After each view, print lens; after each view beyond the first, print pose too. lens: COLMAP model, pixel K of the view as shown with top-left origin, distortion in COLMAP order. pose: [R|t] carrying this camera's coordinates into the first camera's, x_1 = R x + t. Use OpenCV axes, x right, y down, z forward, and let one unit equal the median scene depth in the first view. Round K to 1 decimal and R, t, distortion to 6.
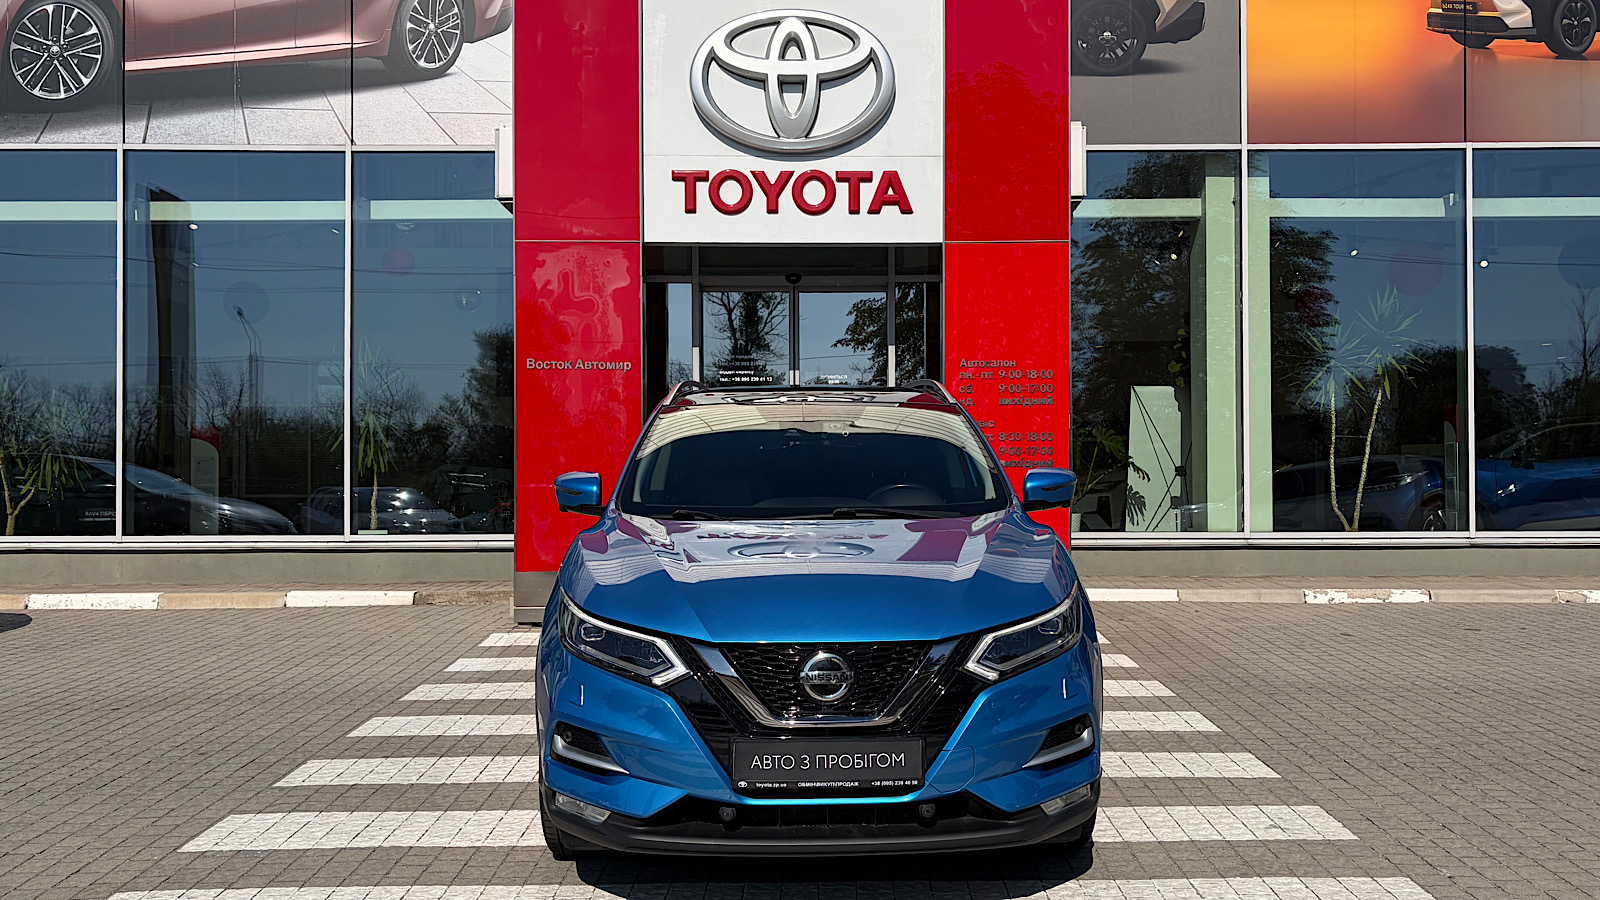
lens RADIAL K [[1290.3, 0, 829.3], [0, 1290.3, 476.4], [0, 0, 1]] dist [0.031595, -0.002431]
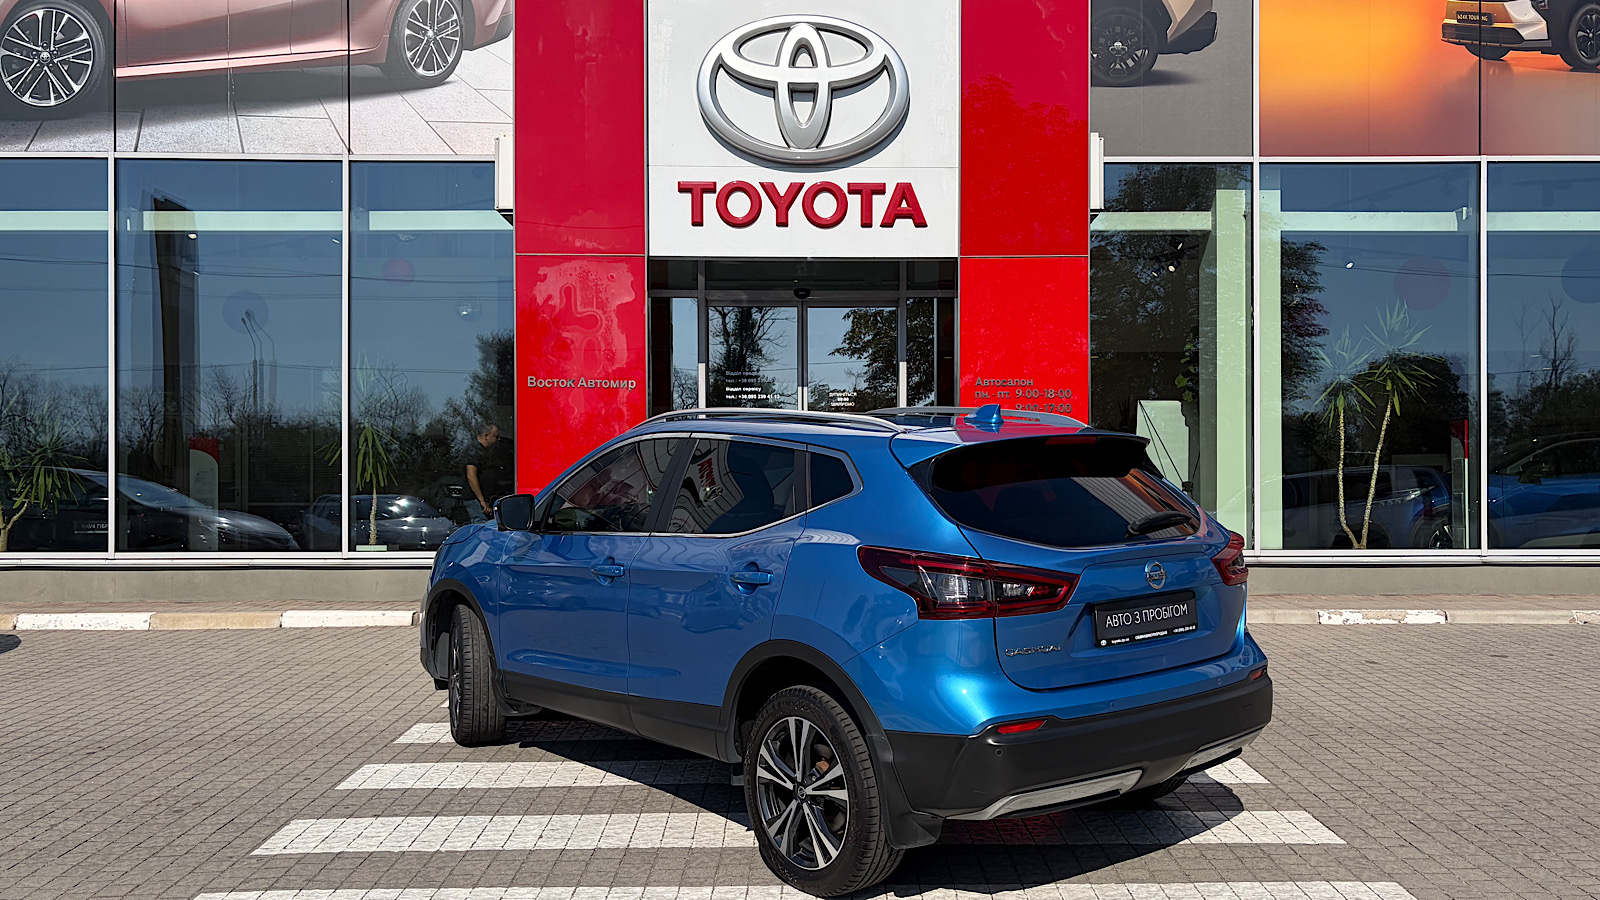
lens RADIAL K [[1248.7, 0, 830.7], [0, 1248.7, 491.1], [0, 0, 1]] dist [0.031738, -0.007286]
pose [[0.999970, 0.001598, 0.007553, -0.011797], [-0.001677, 0.999943, 0.010502, -0.012569], [-0.007536, -0.010515, 0.999916, 0.050280]]
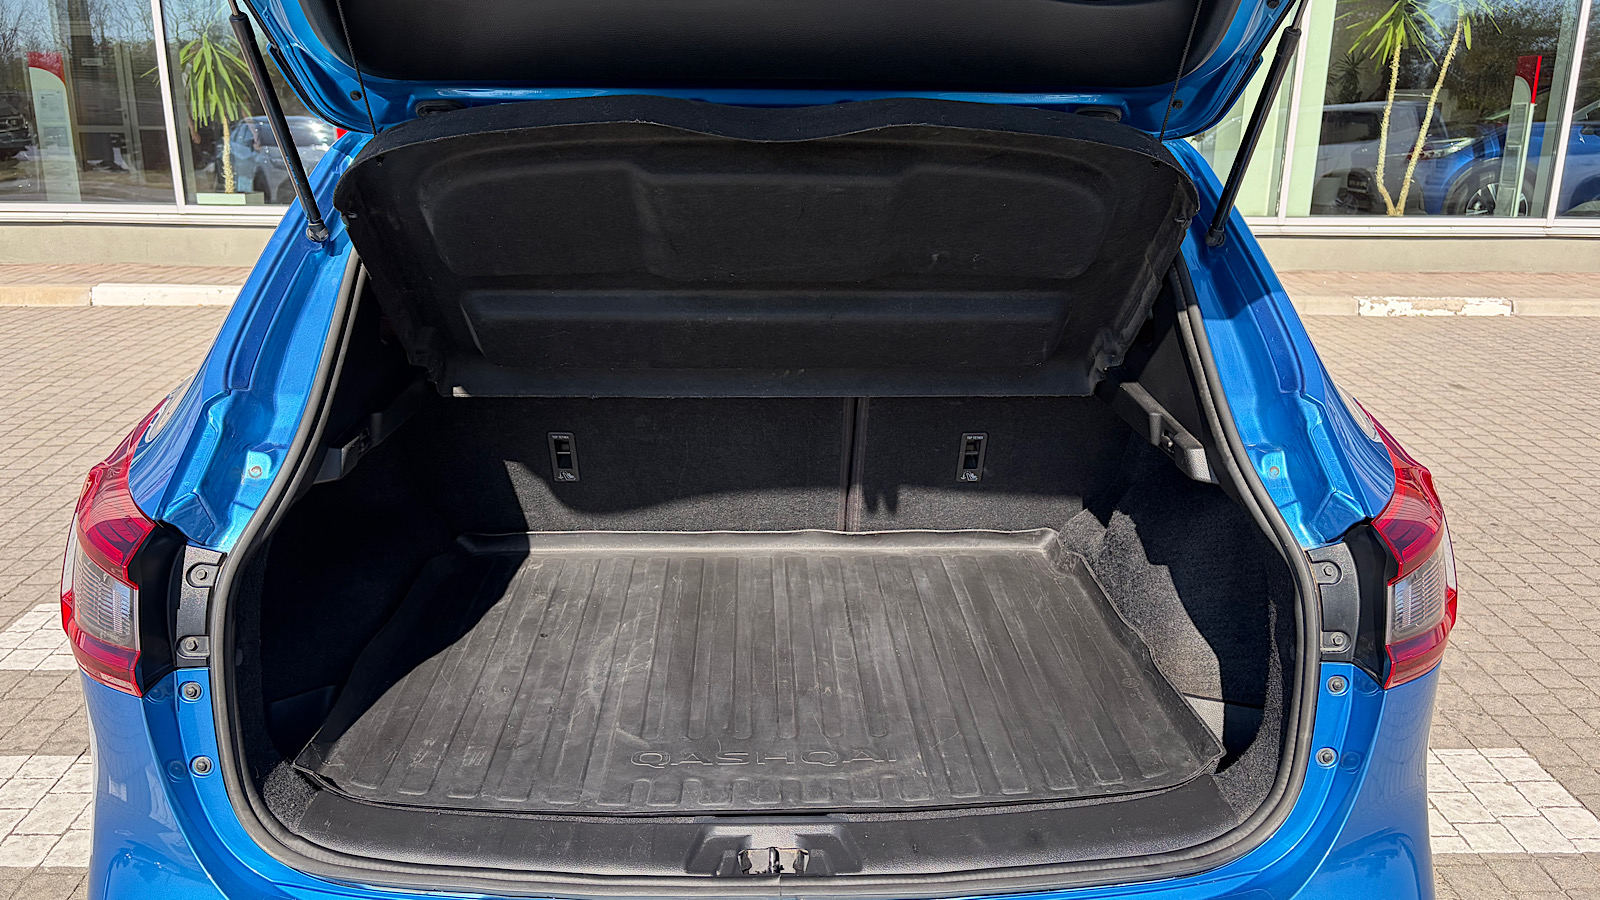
lens RADIAL K [[1165.1, 0, 796.9], [0, 1165.1, 448.7], [0, 0, 1]] dist [0.100053, -0.118561]
pose [[0.999694, 0.009326, 0.022901, -0.003661], [-0.015434, 0.958938, 0.283195, -0.027665], [-0.019320, -0.283462, 0.958789, 0.265871]]
